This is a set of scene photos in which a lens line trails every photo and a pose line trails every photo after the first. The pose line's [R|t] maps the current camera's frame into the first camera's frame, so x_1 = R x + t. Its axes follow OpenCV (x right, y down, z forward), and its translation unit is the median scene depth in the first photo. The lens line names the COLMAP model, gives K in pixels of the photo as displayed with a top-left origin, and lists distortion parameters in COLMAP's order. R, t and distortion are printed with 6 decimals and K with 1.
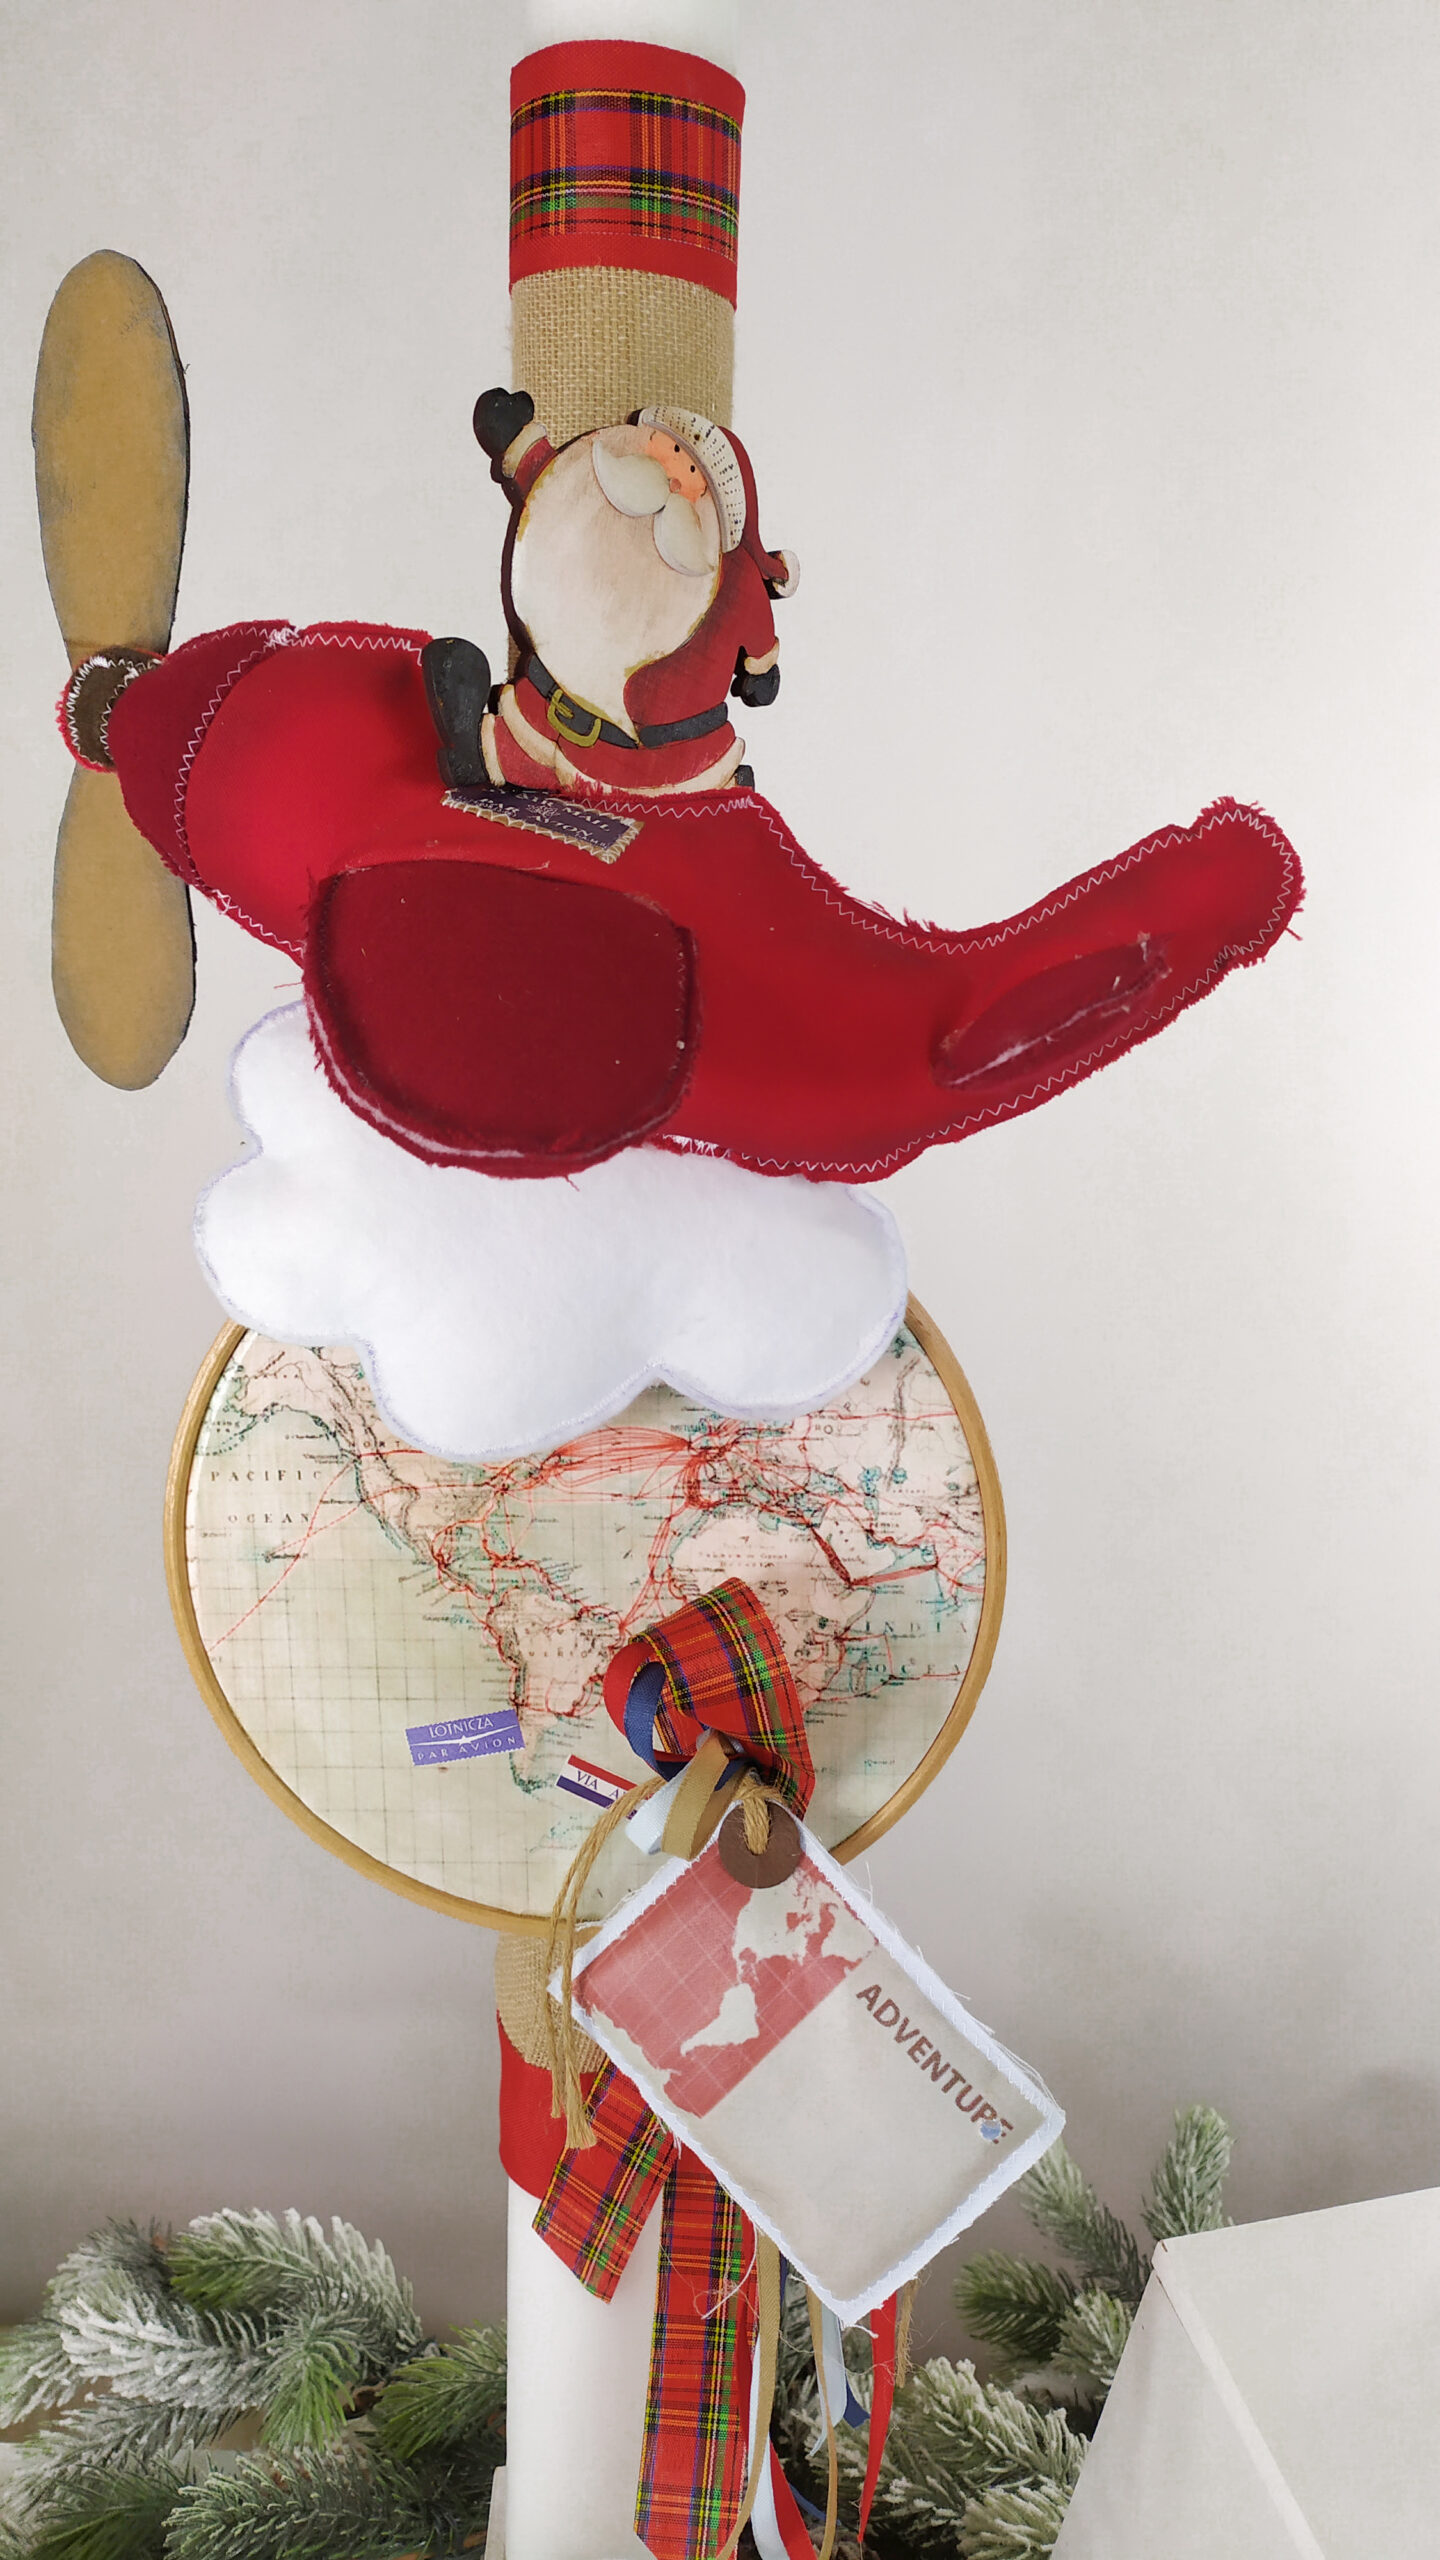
lens RADIAL K [[1958.1, 0, 696.0], [0, 1958.1, 1265.2], [0, 0, 1]] dist [0.042069, -0.004911]
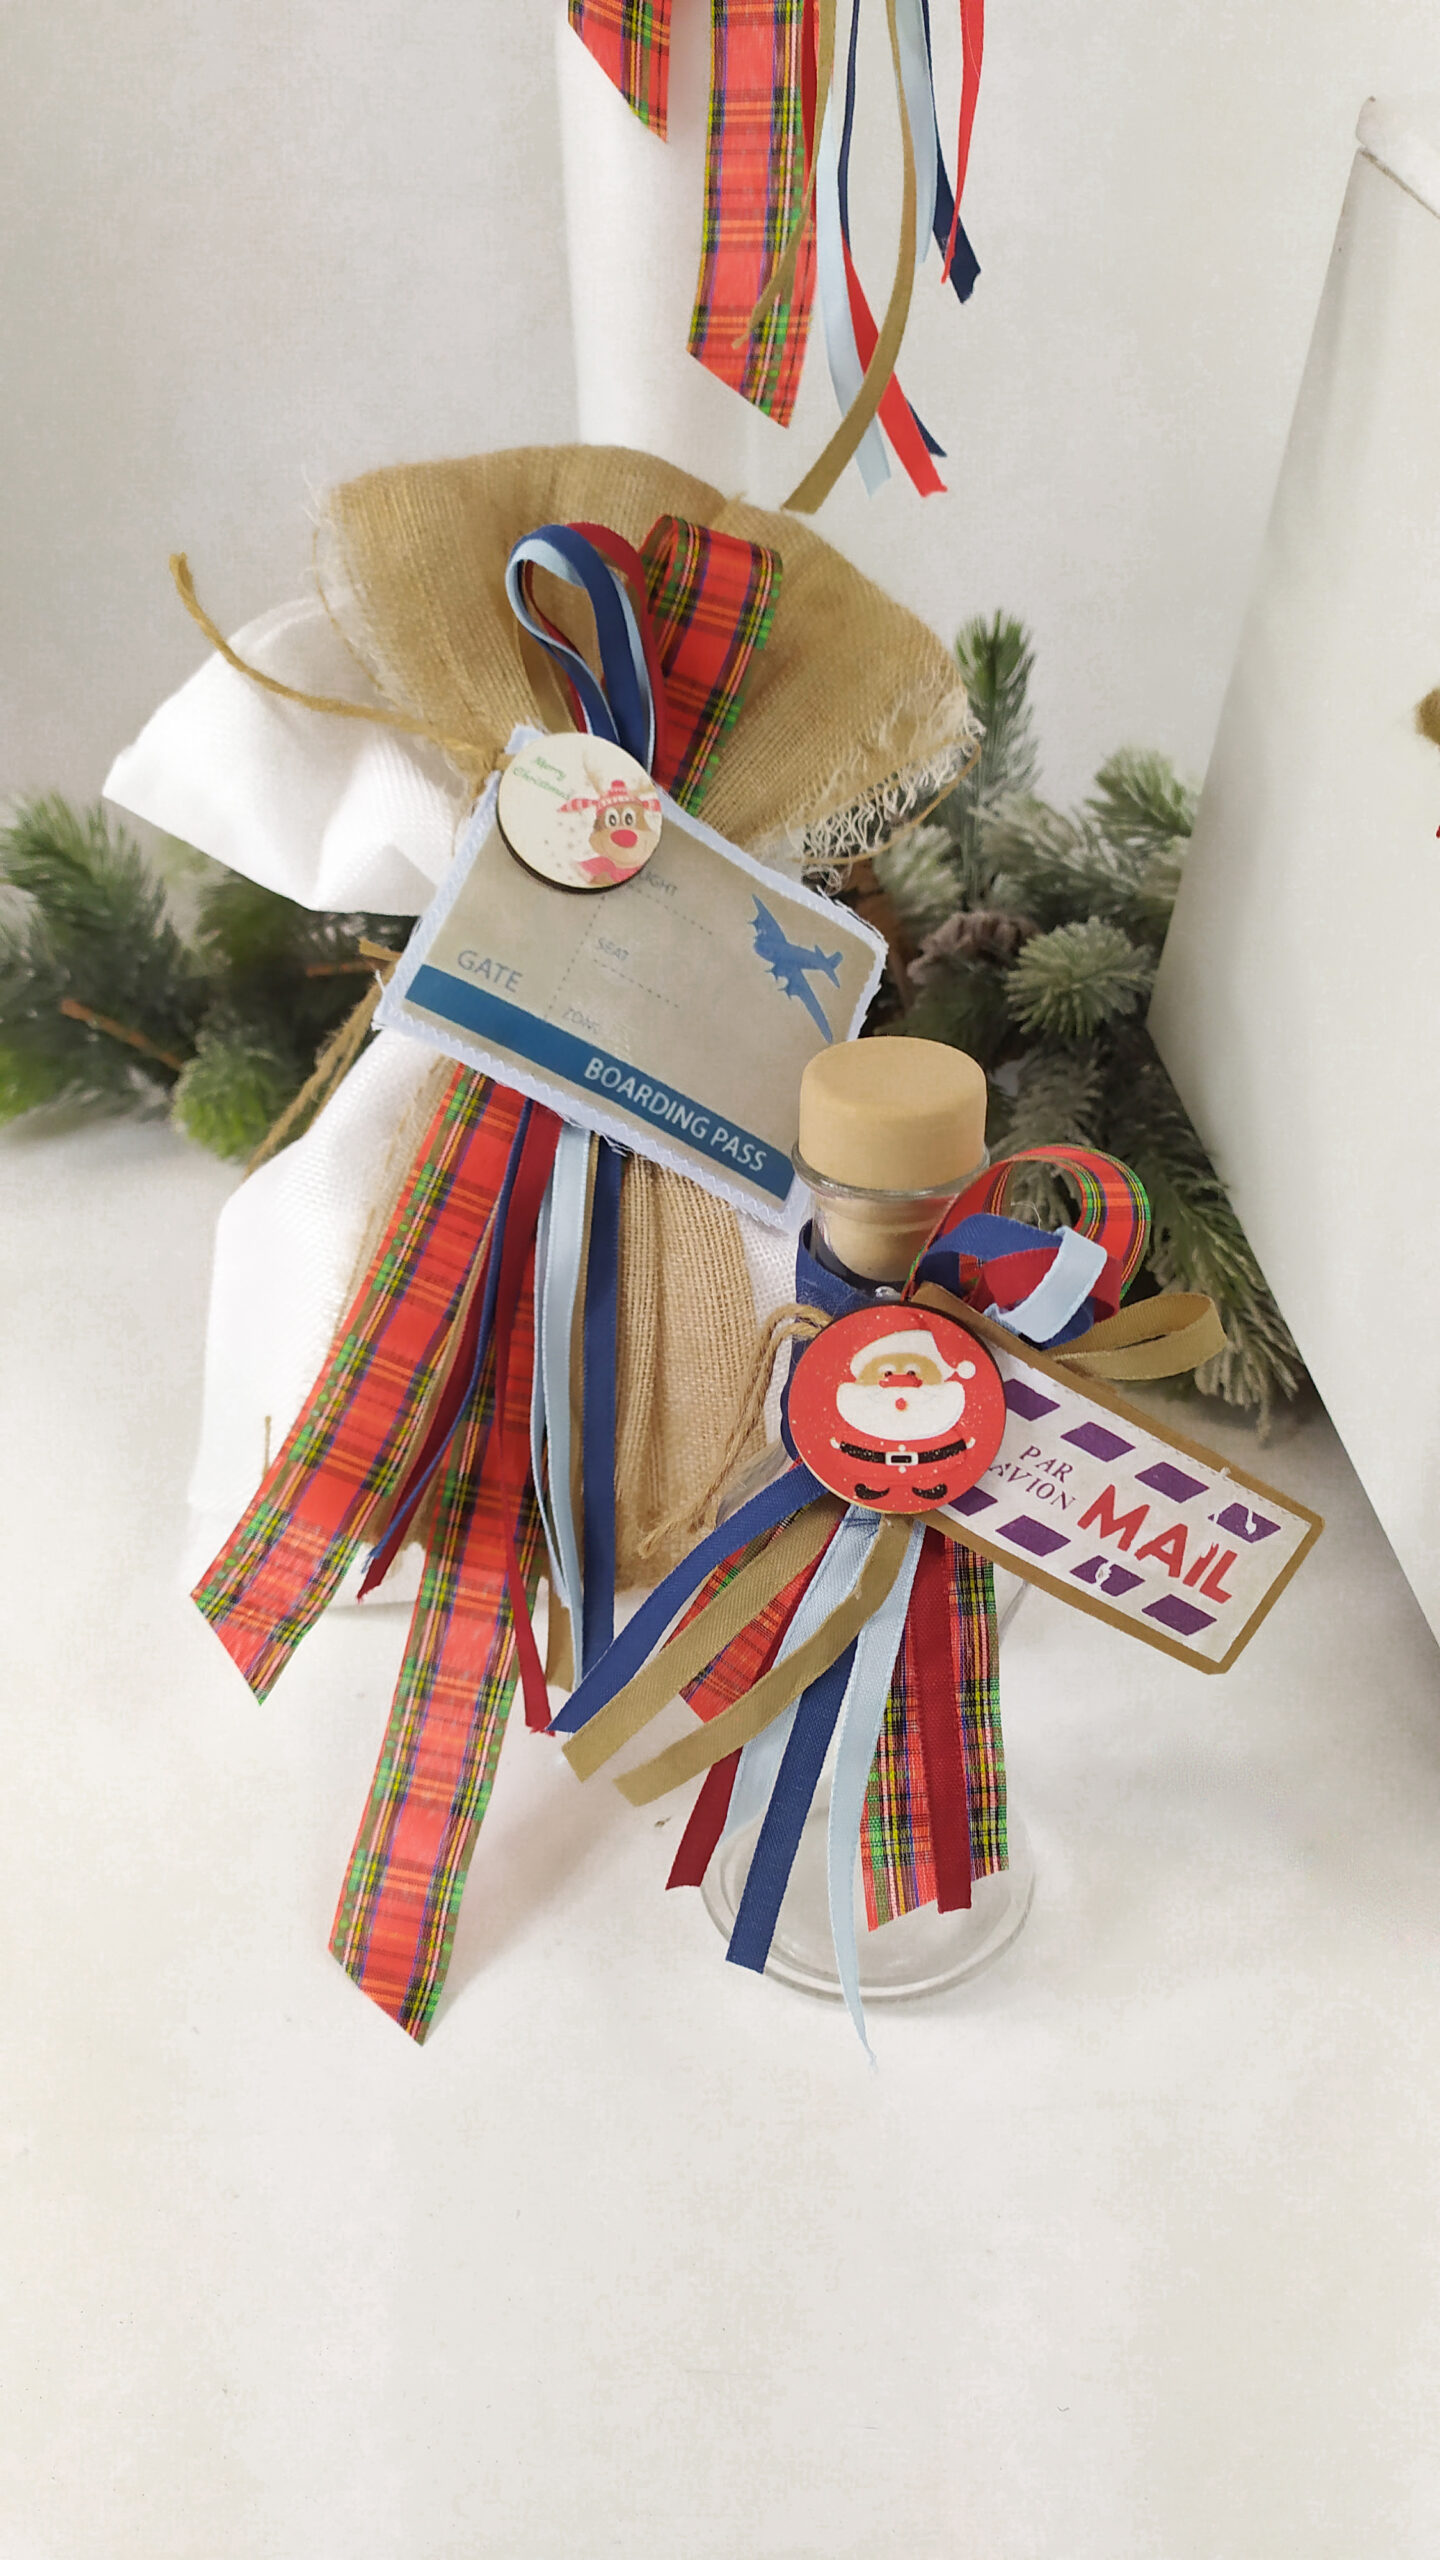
lens RADIAL K [[1958.1, 0, 723.4], [0, 1958.1, 1282.7], [0, 0, 1]] dist [0.042069, -0.004911]
pose [[0.986942, 0.029378, -0.158374, 0.129797], [0.020189, 0.952912, 0.302573, 0.751993], [0.159805, -0.301820, 0.939876, 0.074726]]
